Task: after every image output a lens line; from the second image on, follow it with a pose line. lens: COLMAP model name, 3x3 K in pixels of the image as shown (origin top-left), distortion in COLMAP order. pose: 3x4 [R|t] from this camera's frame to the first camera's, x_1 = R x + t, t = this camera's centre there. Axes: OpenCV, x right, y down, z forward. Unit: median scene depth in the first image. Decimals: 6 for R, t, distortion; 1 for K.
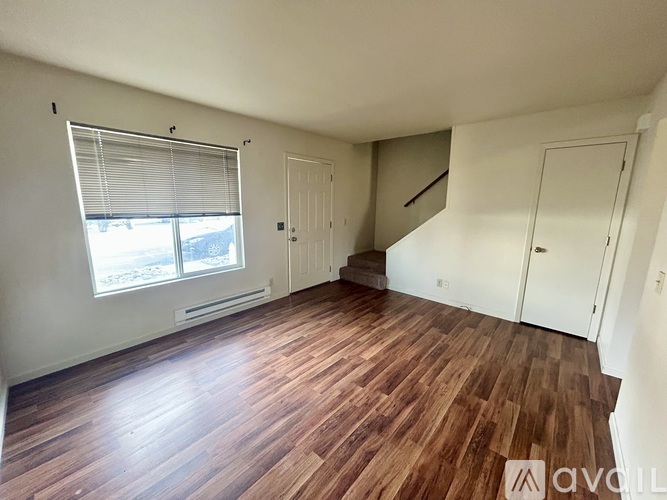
lens RADIAL K [[268.1, 0, 333.5], [0, 268.1, 250.0], [0, 0, 1]] dist [0.000480, -0.000069]
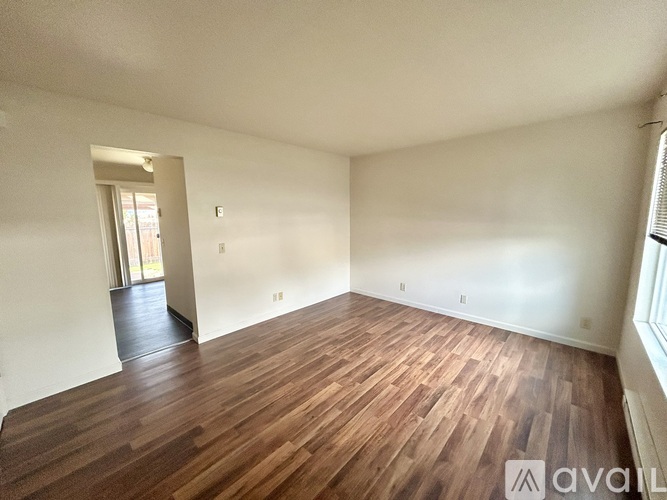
lens RADIAL K [[268.1, 0, 333.5], [0, 268.1, 248.9], [0, 0, 1]] dist [0.000480, -0.000069]
pose [[-0.999789, -0.005886, 0.019691, 0.114392], [0.000808, 0.946128, 0.323793, -0.341232], [-0.020536, 0.323740, -0.945923, 1.750611]]
